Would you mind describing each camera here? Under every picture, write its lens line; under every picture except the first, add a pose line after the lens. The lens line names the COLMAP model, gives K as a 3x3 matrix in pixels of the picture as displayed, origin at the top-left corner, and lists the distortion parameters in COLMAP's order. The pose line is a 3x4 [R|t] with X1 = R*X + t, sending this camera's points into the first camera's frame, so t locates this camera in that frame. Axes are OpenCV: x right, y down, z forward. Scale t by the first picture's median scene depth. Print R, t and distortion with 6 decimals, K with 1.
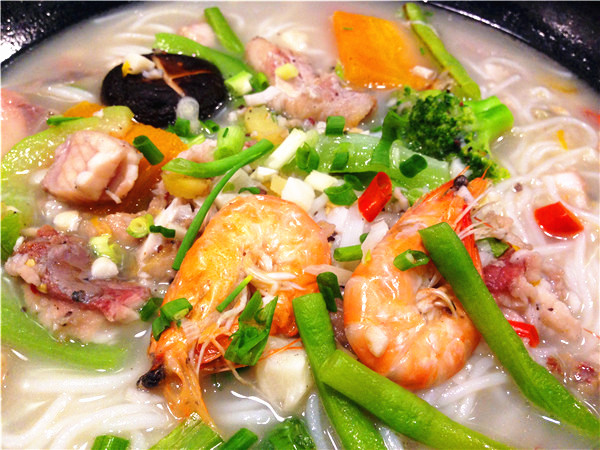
lens RADIAL K [[591.9, 0, 300.0], [0, 591.9, 225.0], [0, 0, 1]] dist [0.092754, -0.223464]
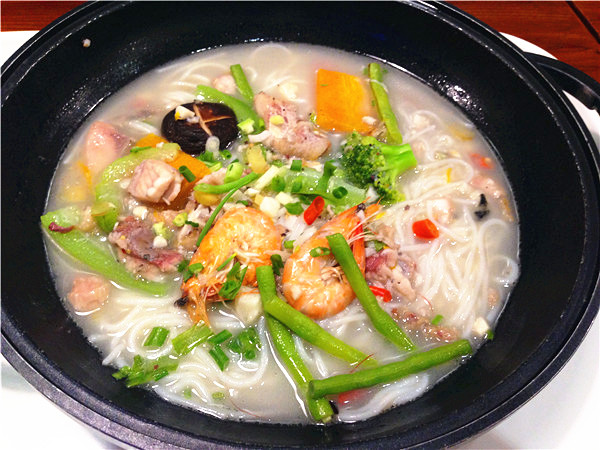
lens RADIAL K [[591.9, 0, 300.0], [0, 591.9, 225.0], [0, 0, 1]] dist [0.092754, -0.223464]
pose [[0.994994, 0.073740, -0.067442, 0.213672], [-0.066990, 0.992989, 0.097394, -0.178639], [0.074151, -0.092388, 0.992958, -0.756094]]
